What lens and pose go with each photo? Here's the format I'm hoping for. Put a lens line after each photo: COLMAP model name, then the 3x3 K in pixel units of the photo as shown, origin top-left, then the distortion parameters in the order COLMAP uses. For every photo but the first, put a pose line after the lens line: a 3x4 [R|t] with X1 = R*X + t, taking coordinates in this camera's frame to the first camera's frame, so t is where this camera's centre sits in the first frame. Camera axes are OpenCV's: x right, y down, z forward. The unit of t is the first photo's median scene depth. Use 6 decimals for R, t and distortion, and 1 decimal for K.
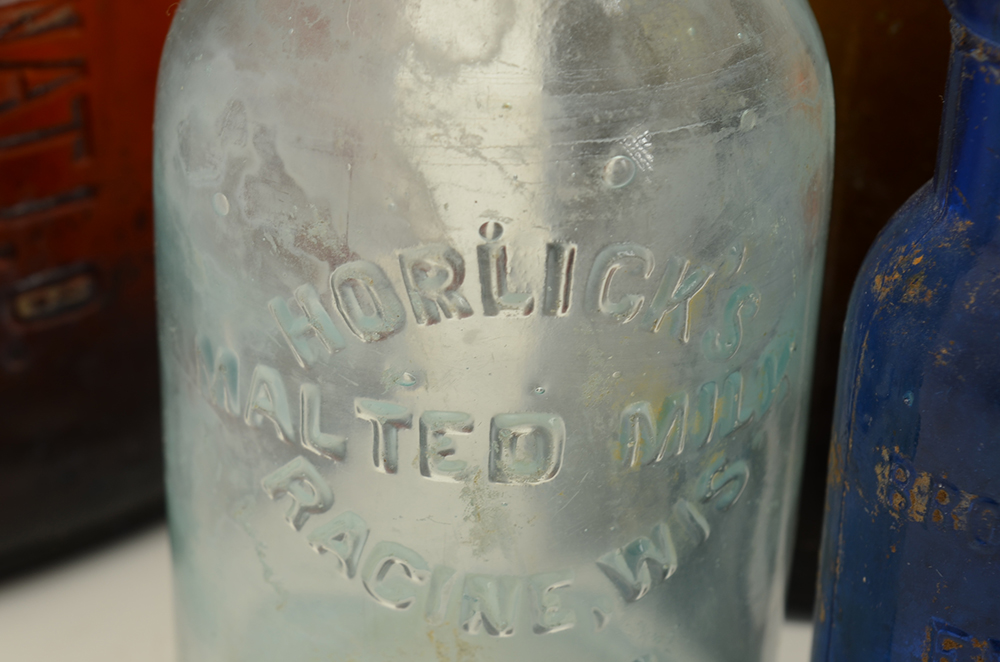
lens RADIAL K [[2285.3, 0, 500.0], [0, 2285.3, 331.0], [0, 0, 1]] dist [0.010871, -0.024737]
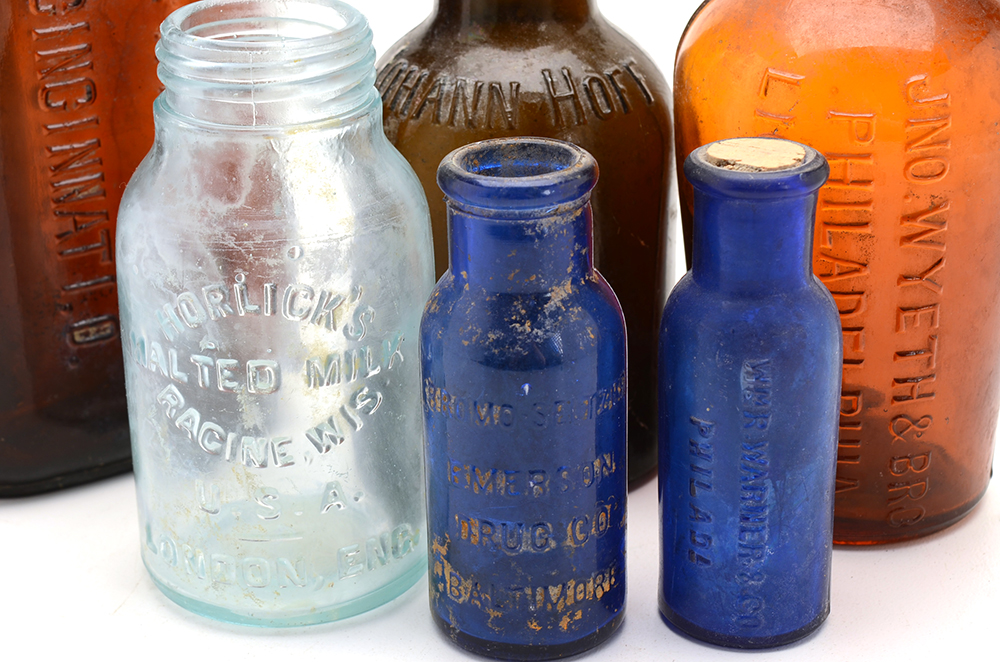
lens RADIAL K [[2316.3, 0, 497.5], [0, 2316.3, 365.8], [0, 0, 1]] dist [0.088701, 0.111208]
pose [[0.993915, 0.004115, -0.110071, 0.489645], [-0.011511, 0.997710, -0.066645, 0.189196], [0.109544, 0.067506, 0.991687, -1.240363]]
